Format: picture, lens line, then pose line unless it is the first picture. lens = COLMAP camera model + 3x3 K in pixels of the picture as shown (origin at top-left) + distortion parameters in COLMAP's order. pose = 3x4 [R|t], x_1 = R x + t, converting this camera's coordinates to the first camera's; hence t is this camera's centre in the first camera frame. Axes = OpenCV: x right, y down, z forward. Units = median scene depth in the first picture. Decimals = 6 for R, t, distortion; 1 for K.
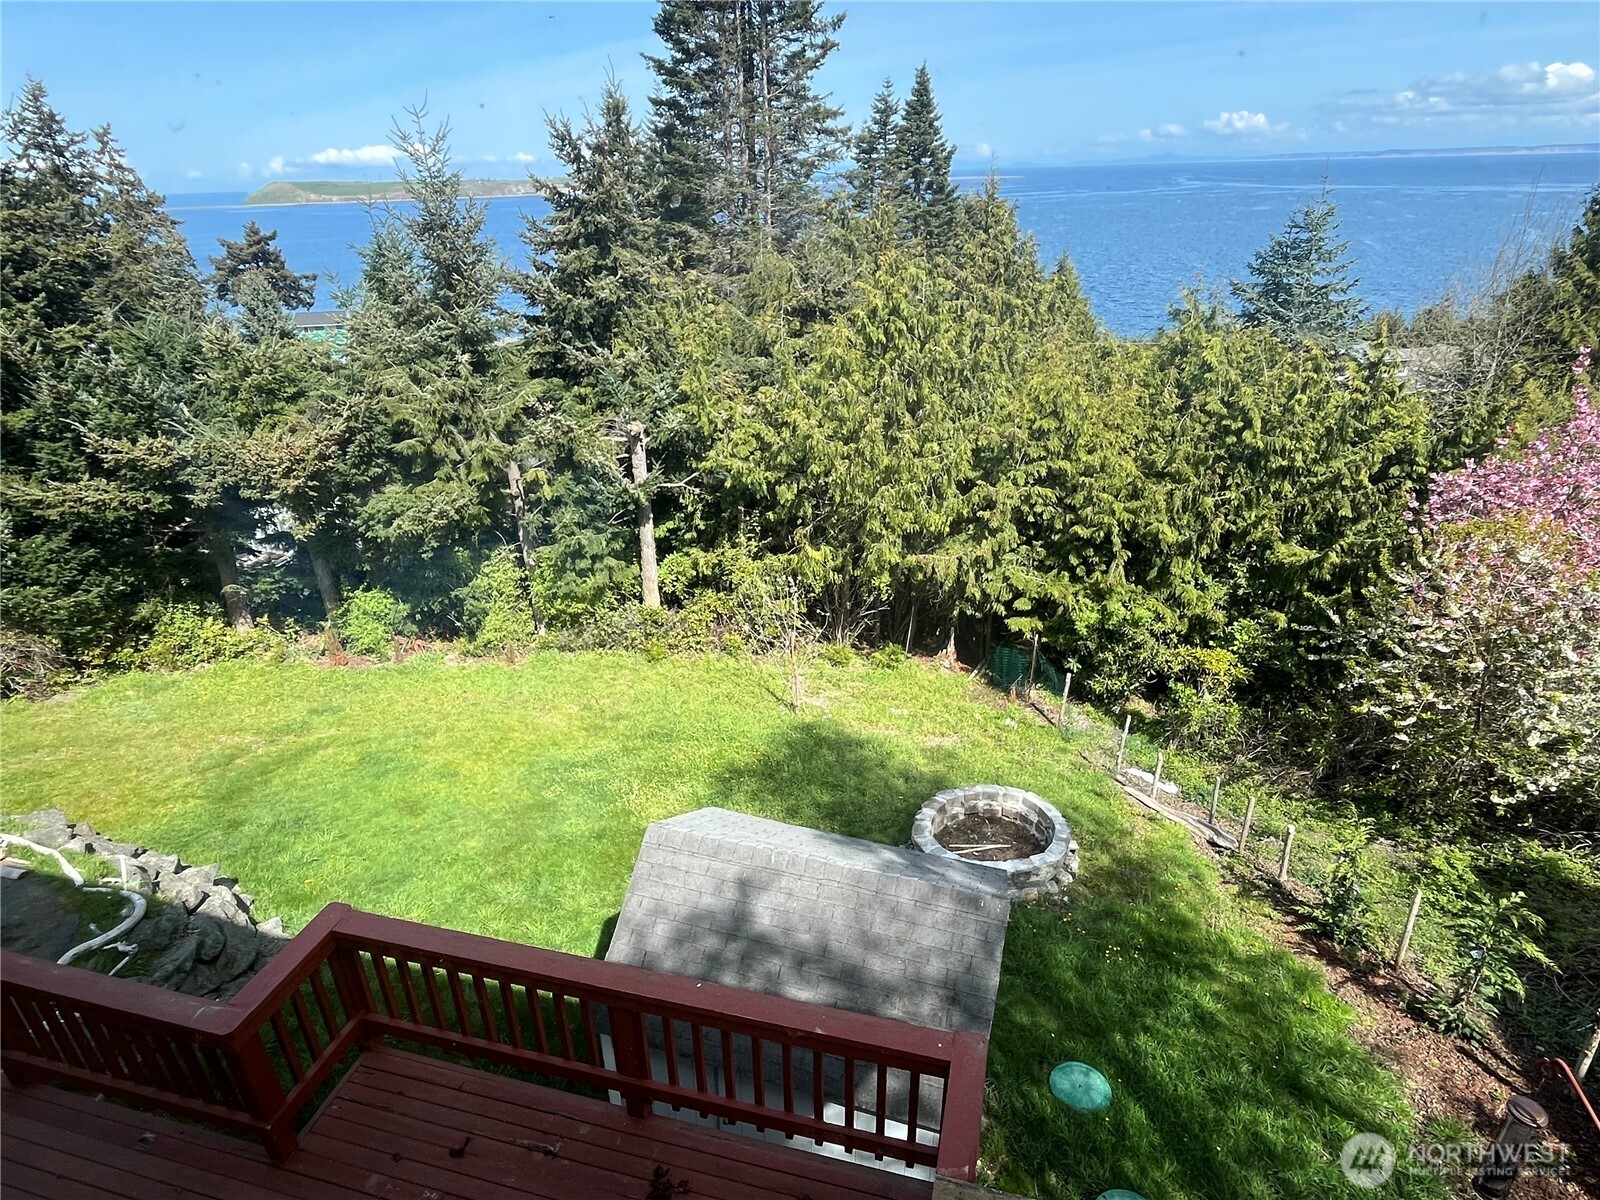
lens RADIAL K [[890.0, 0, 804.7], [0, 890.0, 602.1], [0, 0, 1]] dist [-0.004131, -0.000232]
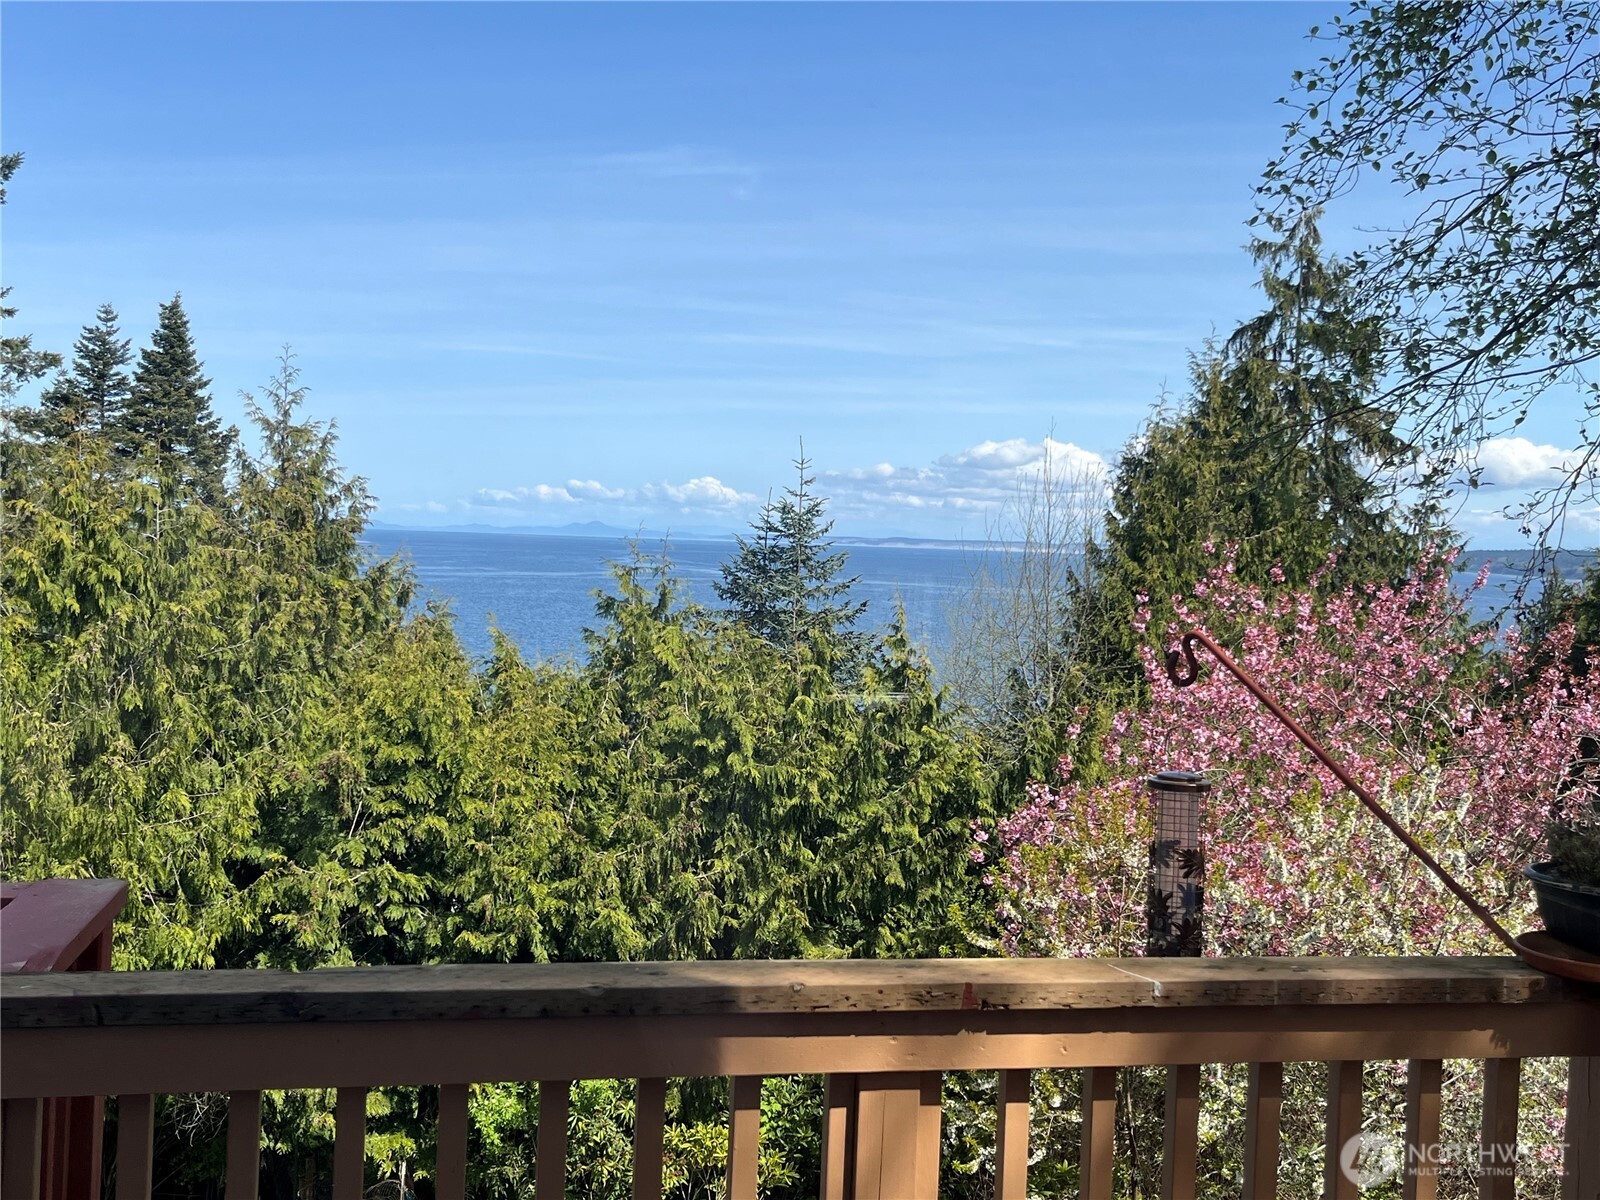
lens RADIAL K [[1642.9, 0, 811.5], [0, 1642.9, 674.3], [0, 0, 1]] dist [0.042172, 0.000000]
pose [[0.886592, 0.039785, 0.460838, 0.026601], [0.142493, 0.924350, -0.353938, 0.145077], [-0.440057, 0.379465, 0.813852, 0.044546]]
